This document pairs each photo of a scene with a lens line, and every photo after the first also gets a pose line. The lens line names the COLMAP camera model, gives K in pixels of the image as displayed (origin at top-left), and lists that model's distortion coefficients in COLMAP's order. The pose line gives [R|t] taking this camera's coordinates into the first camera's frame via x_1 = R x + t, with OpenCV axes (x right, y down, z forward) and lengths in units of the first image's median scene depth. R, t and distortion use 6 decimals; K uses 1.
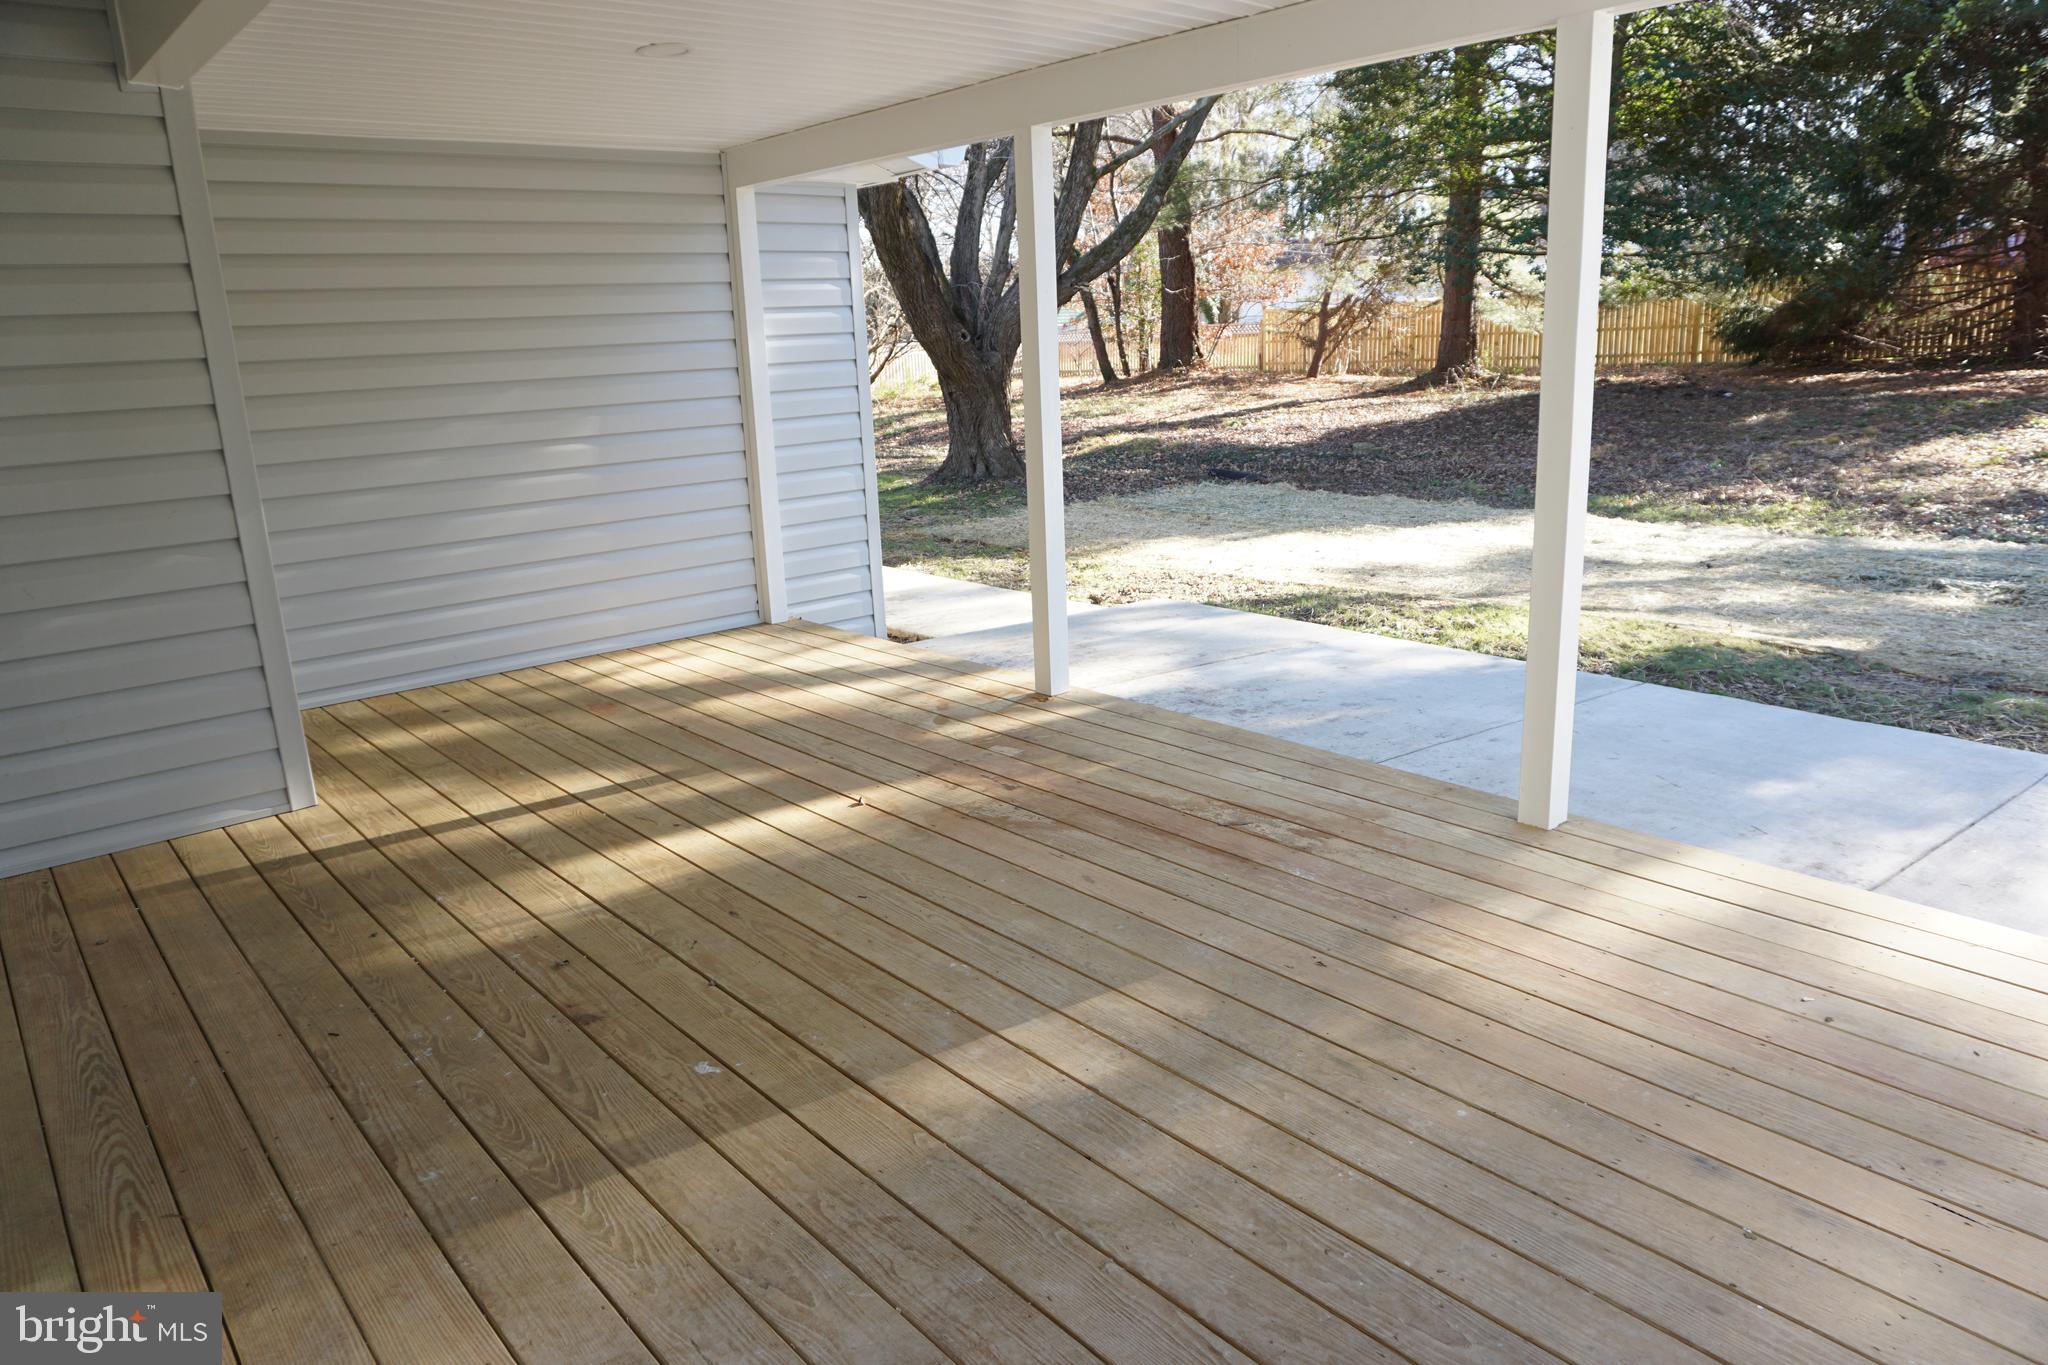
lens RADIAL K [[1372.4, 0, 1021.0], [0, 1372.4, 679.8], [0, 0, 1]] dist [-0.010387, -0.002682]
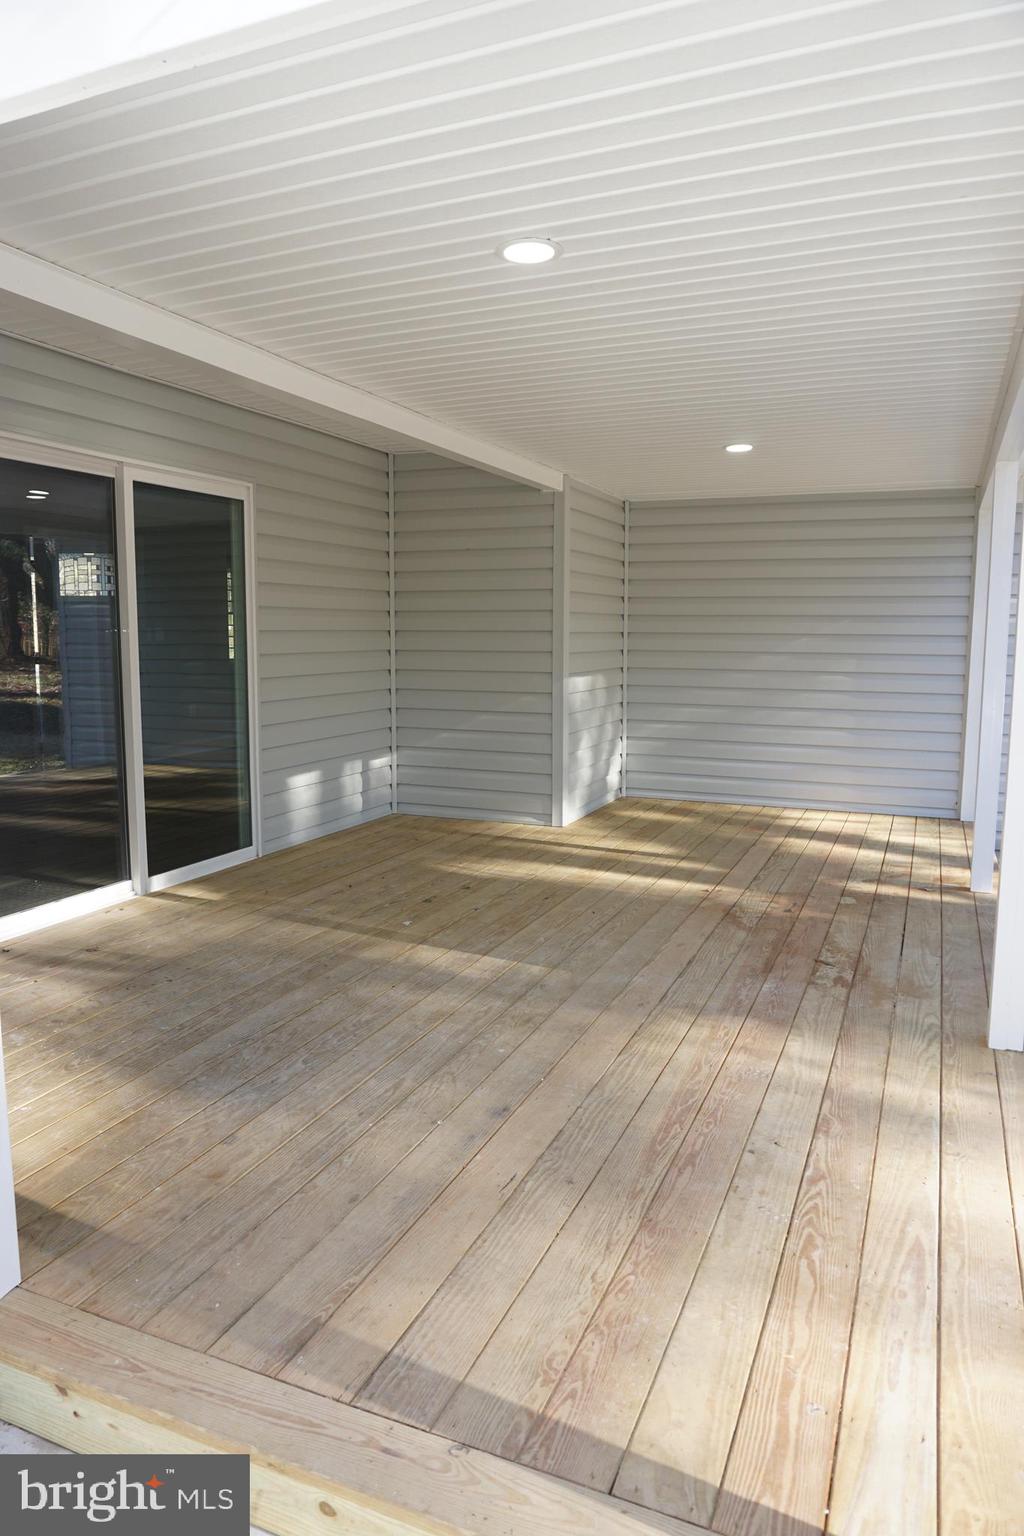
lens RADIAL K [[1029.3, 0, 505.0], [0, 1029.3, 767.2], [0, 0, 1]] dist [-0.010387, -0.002682]
pose [[0.458111, 0.162290, -0.873954, 0.908760], [-0.247496, 0.967601, 0.049947, -0.057904], [0.853744, 0.193419, 0.483435, 0.205944]]
